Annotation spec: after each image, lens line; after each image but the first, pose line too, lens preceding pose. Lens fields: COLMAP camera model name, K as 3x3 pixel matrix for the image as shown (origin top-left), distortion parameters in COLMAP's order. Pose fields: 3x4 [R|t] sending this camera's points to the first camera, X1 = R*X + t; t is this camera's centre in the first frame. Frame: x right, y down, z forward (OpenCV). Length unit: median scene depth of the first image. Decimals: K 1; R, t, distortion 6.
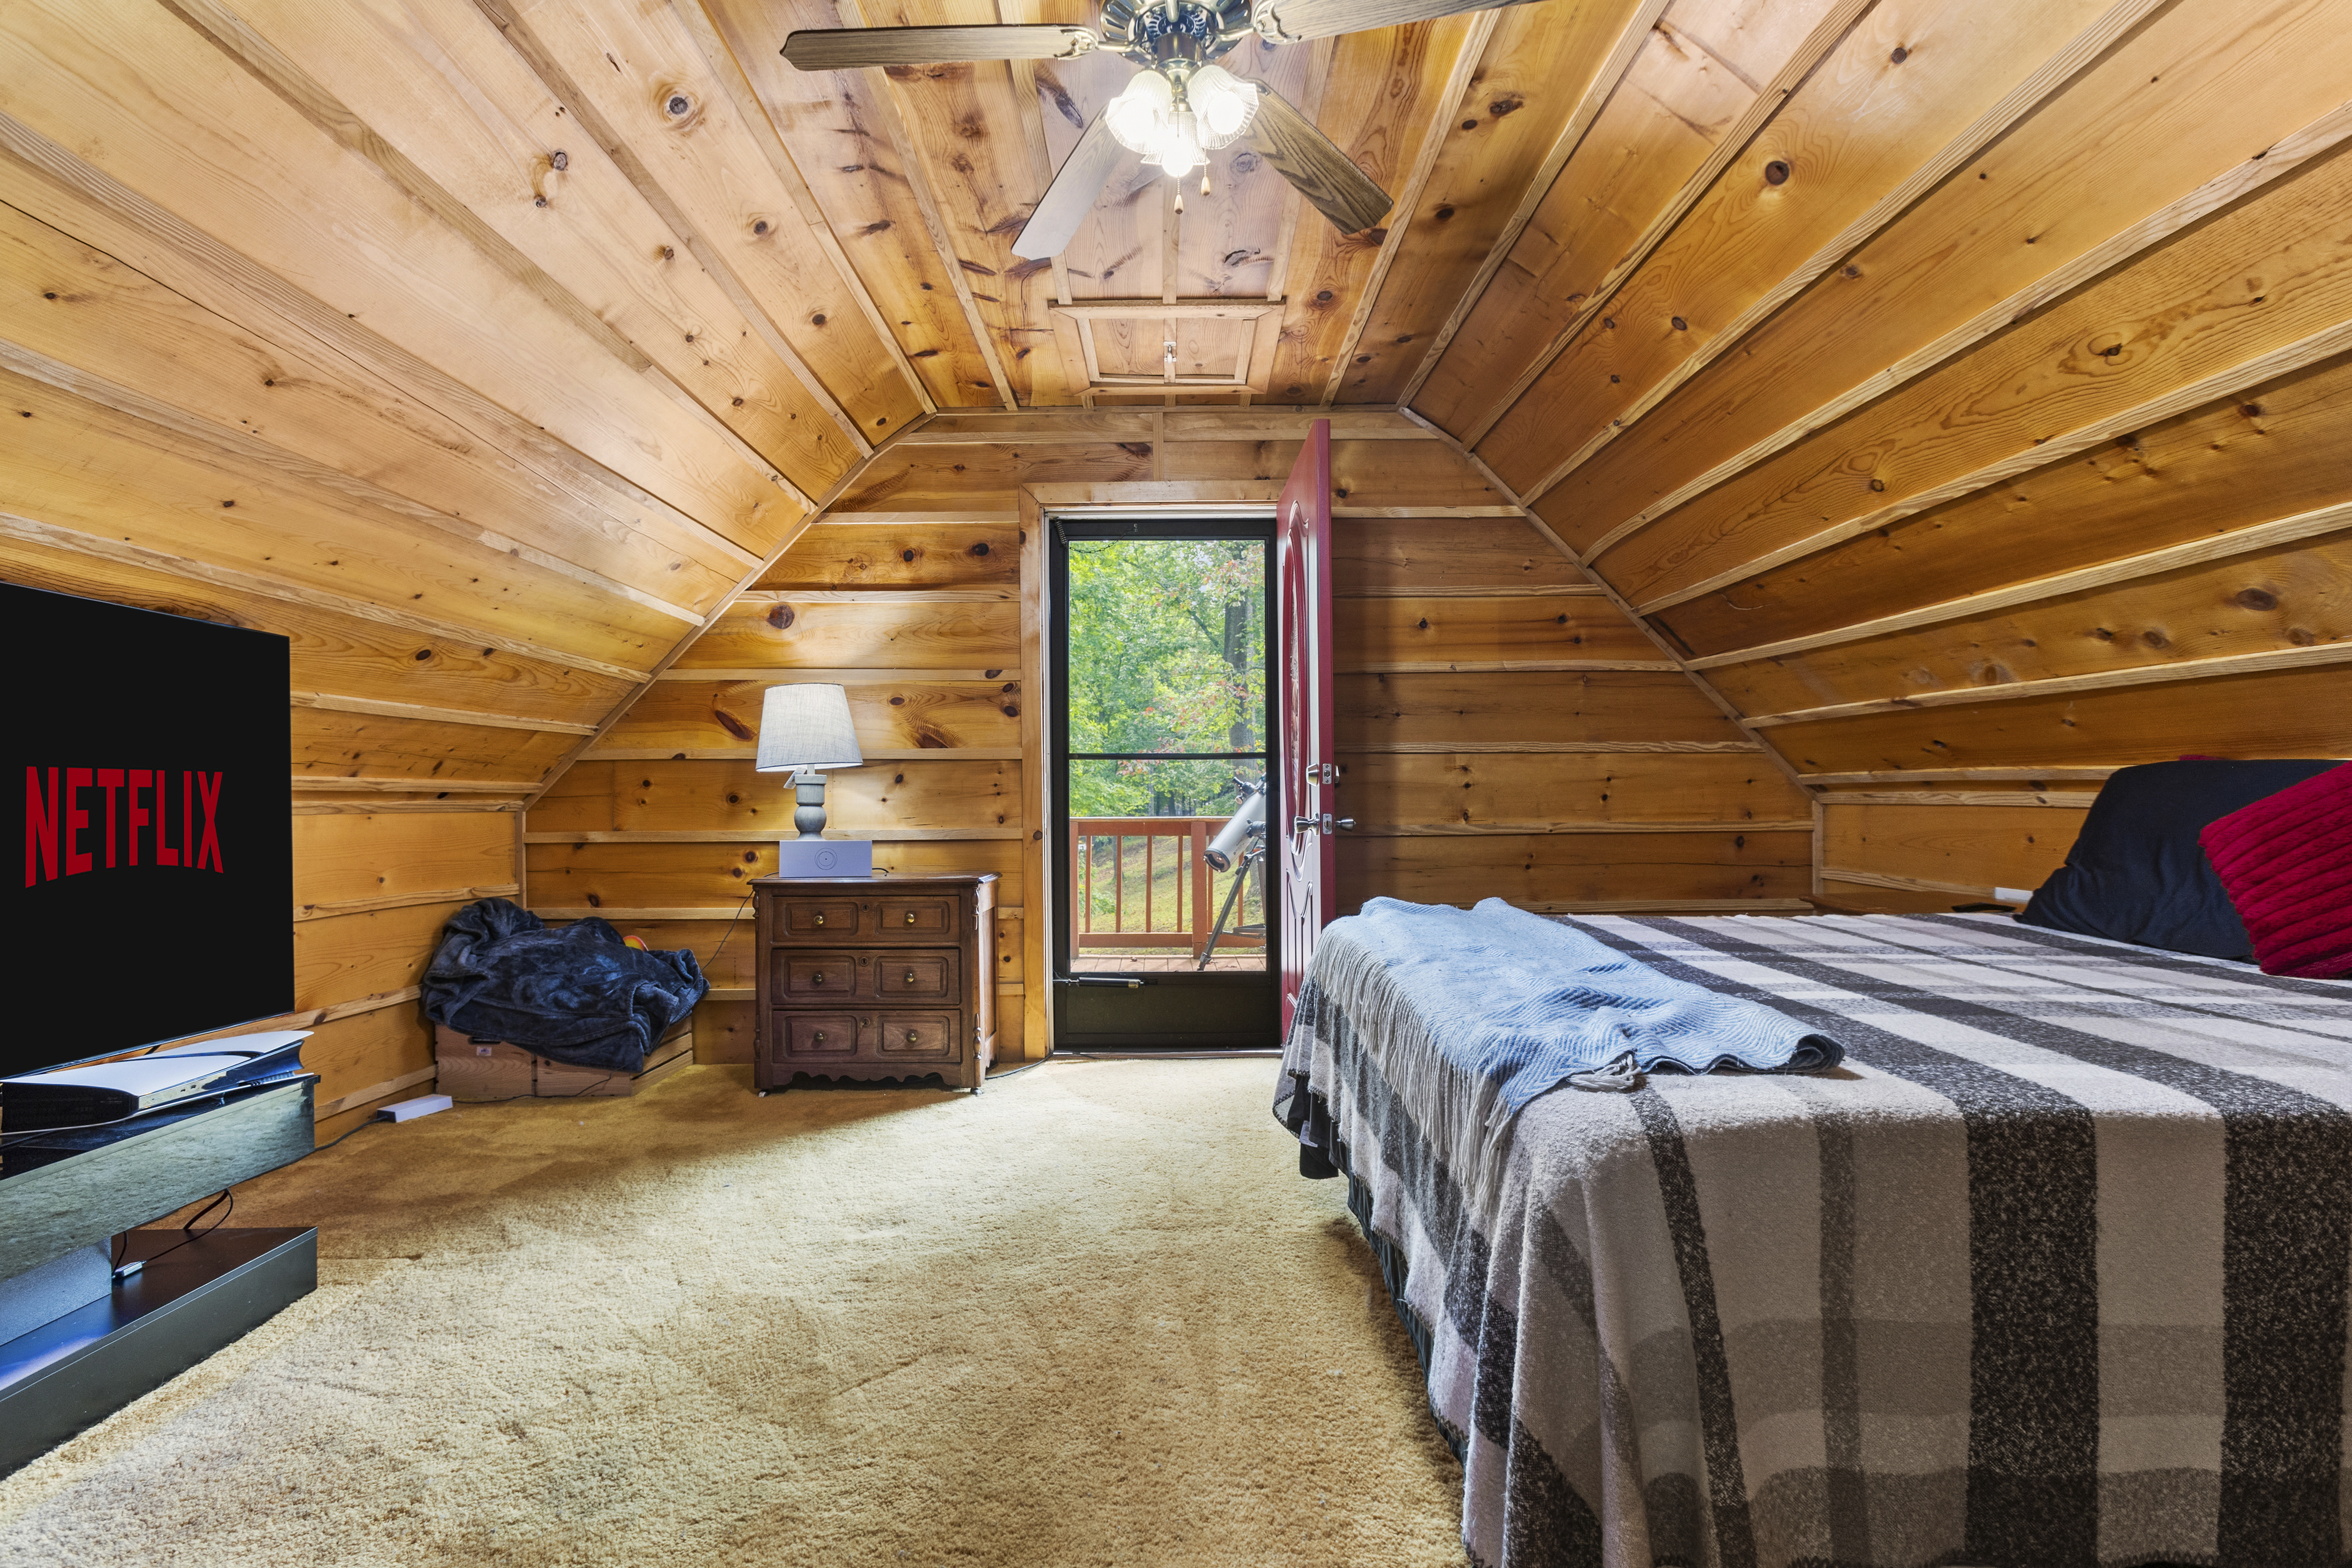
lens RADIAL K [[1061.9, 0, 1167.7], [0, 1061.9, 771.1], [0, 0, 1]] dist [0.014949, -0.007799]
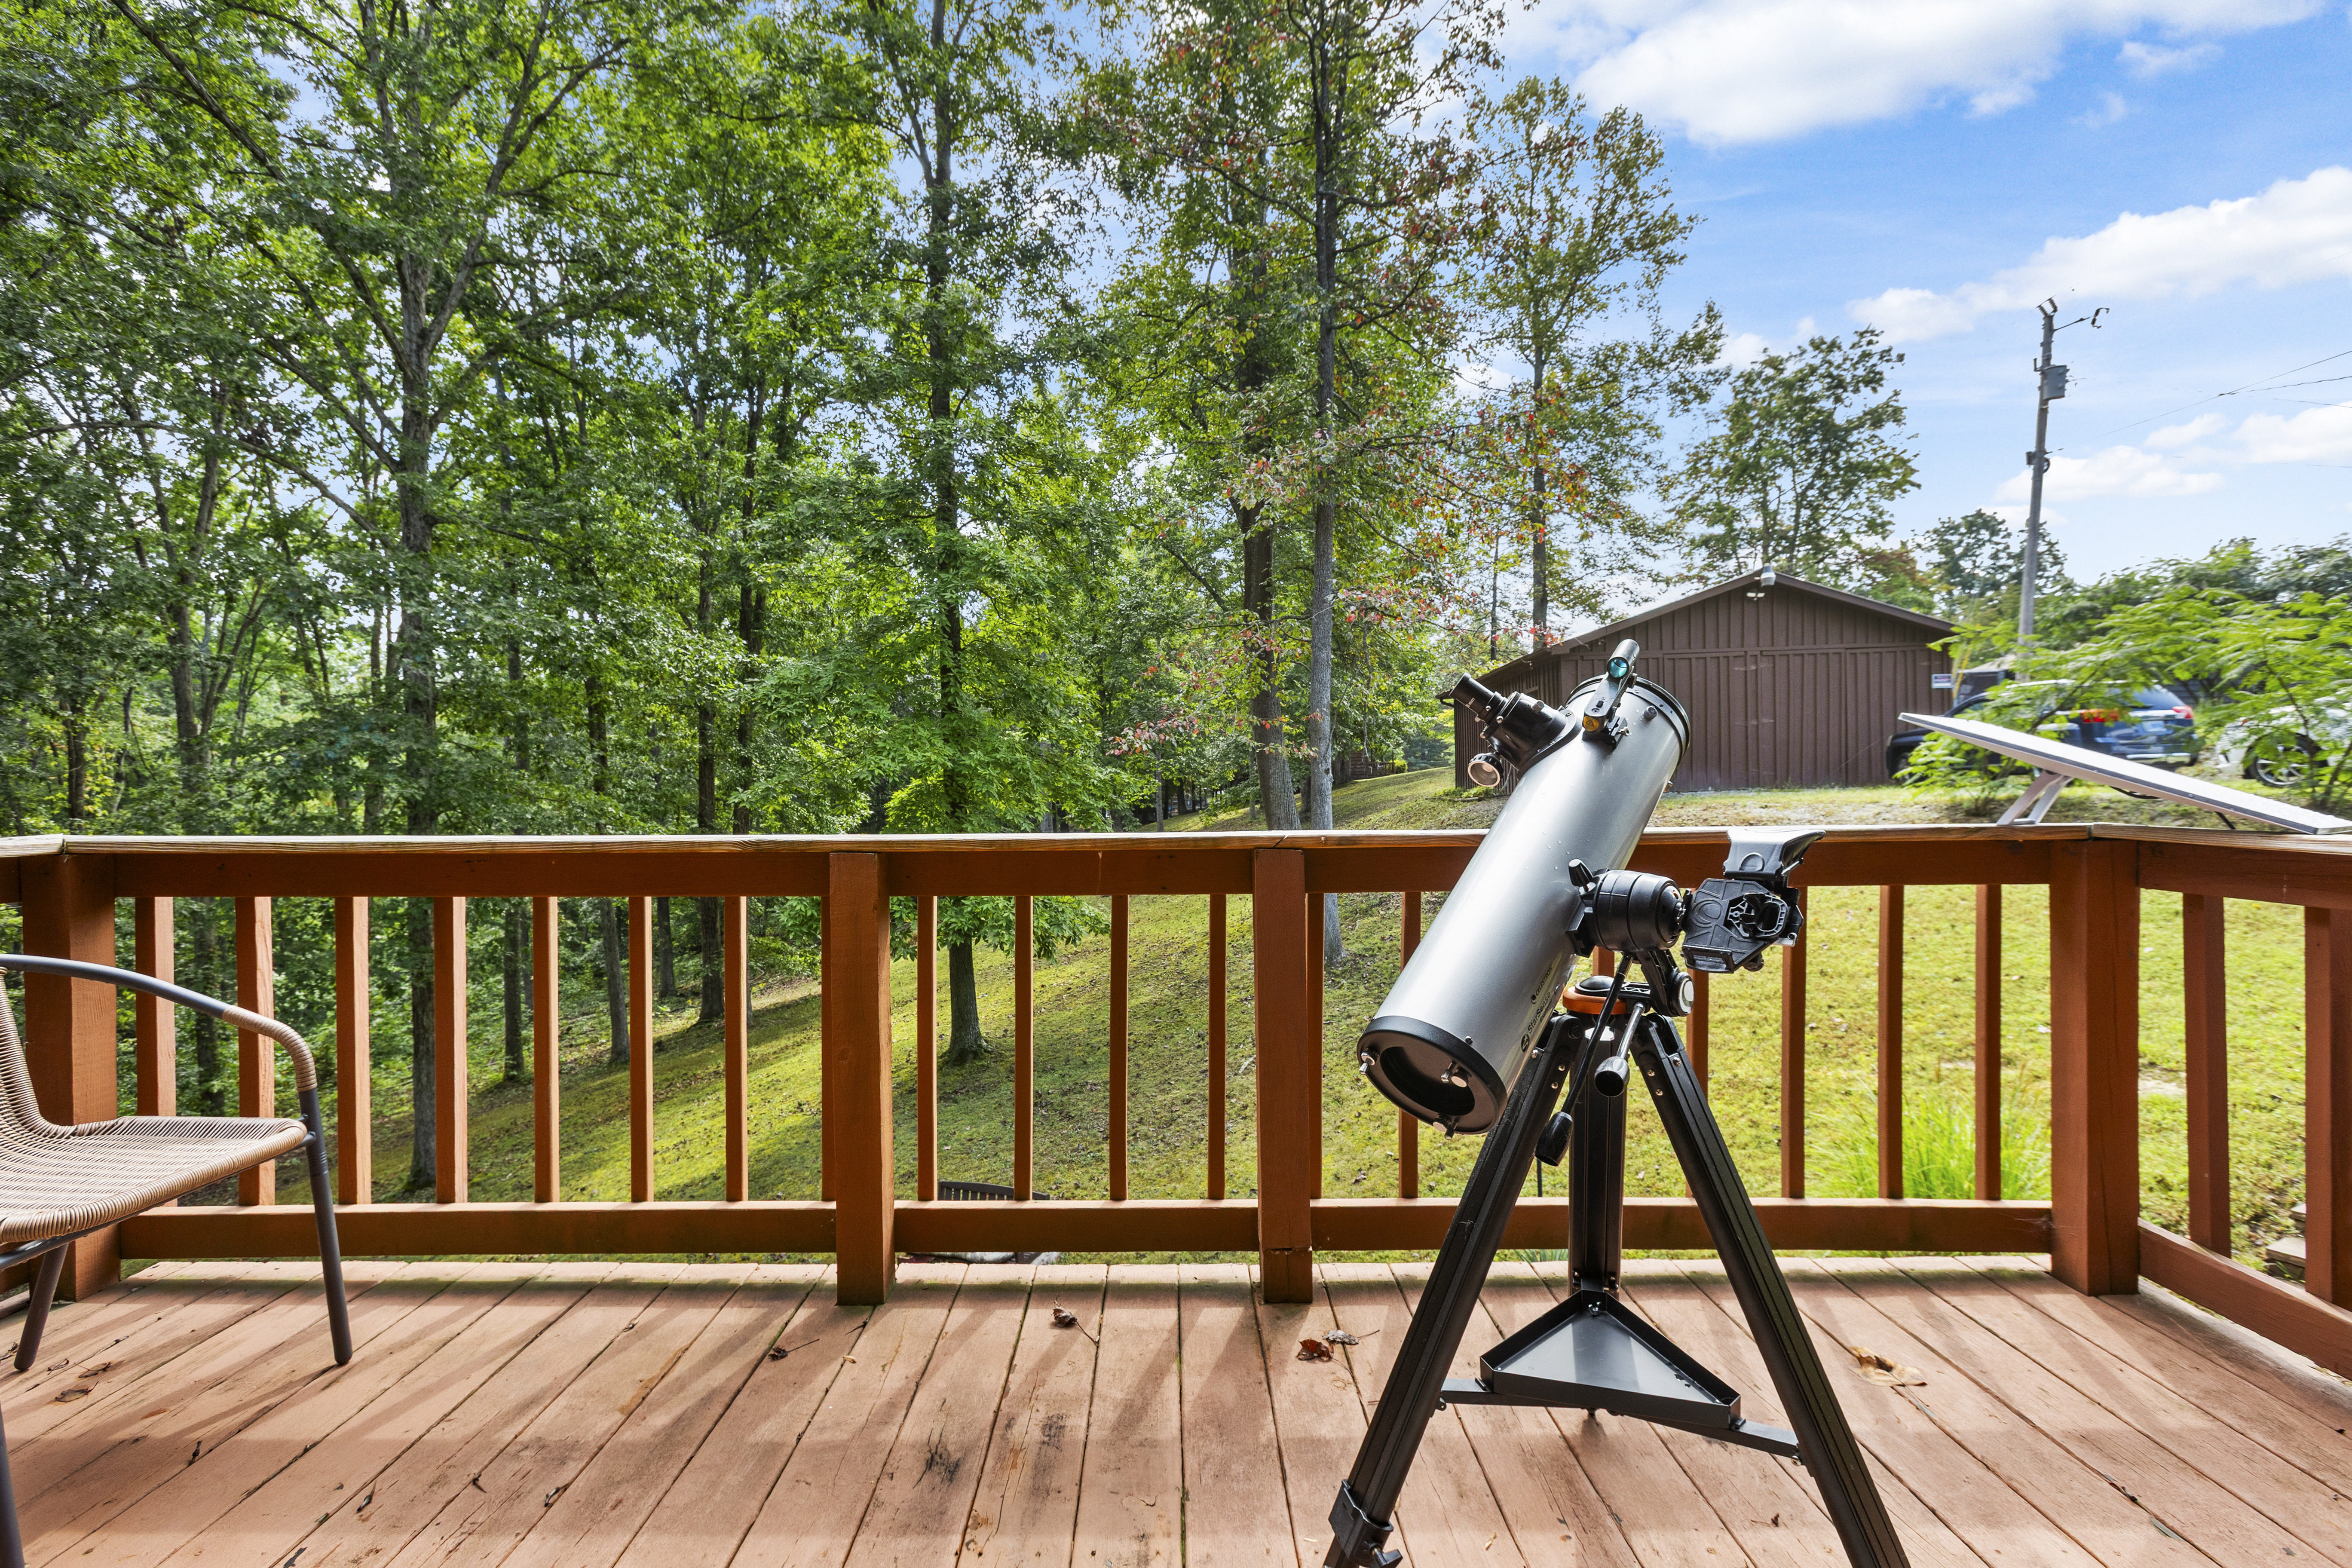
lens RADIAL K [[1061.9, 0, 1167.7], [0, 1061.9, 771.1], [0, 0, 1]] dist [0.014949, -0.007799]
pose [[0.999970, 0.002067, -0.007413, 0.000444], [-0.002004, 0.999963, 0.008375, 0.023495], [0.007430, -0.008359, 0.999937, 0.671760]]
